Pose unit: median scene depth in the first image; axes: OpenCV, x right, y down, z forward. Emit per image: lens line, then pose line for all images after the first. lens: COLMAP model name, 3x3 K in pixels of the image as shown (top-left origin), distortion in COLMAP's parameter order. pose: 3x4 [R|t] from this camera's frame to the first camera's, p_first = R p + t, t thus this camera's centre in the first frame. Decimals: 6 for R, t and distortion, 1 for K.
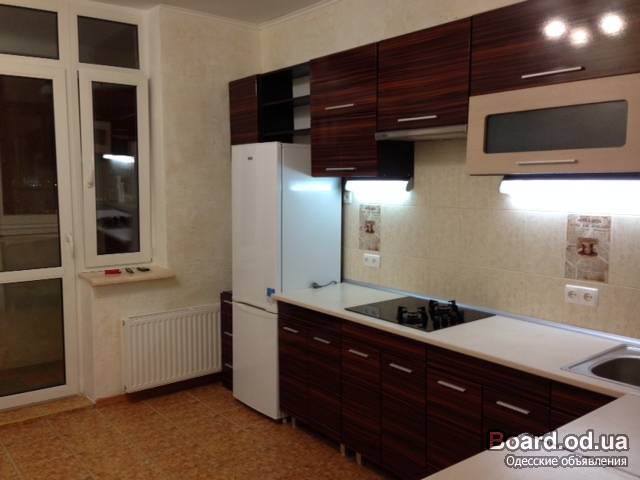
lens RADIAL K [[575.0, 0, 320.0], [0, 575.0, 240.0], [0, 0, 1]] dist [-0.005749, -0.003074]
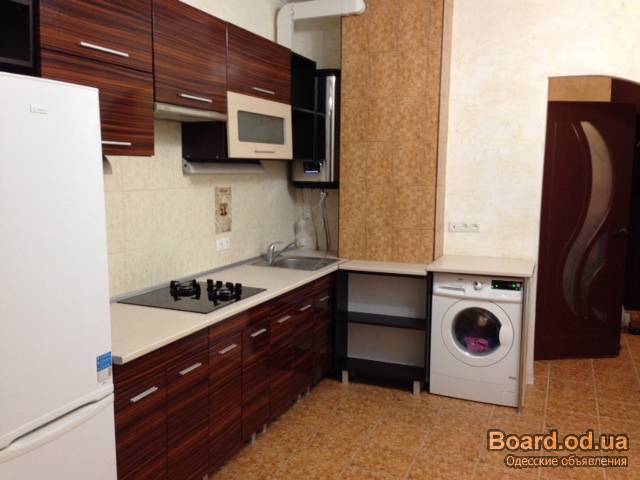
lens RADIAL K [[575.0, 0, 320.0], [0, 575.0, 240.0], [0, 0, 1]] dist [-0.005749, -0.003074]
pose [[-0.501655, -0.095264, 0.859806, -0.799049], [0.096938, 0.981467, 0.165302, -0.112855], [-0.859619, 0.166273, -0.483123, 1.318647]]
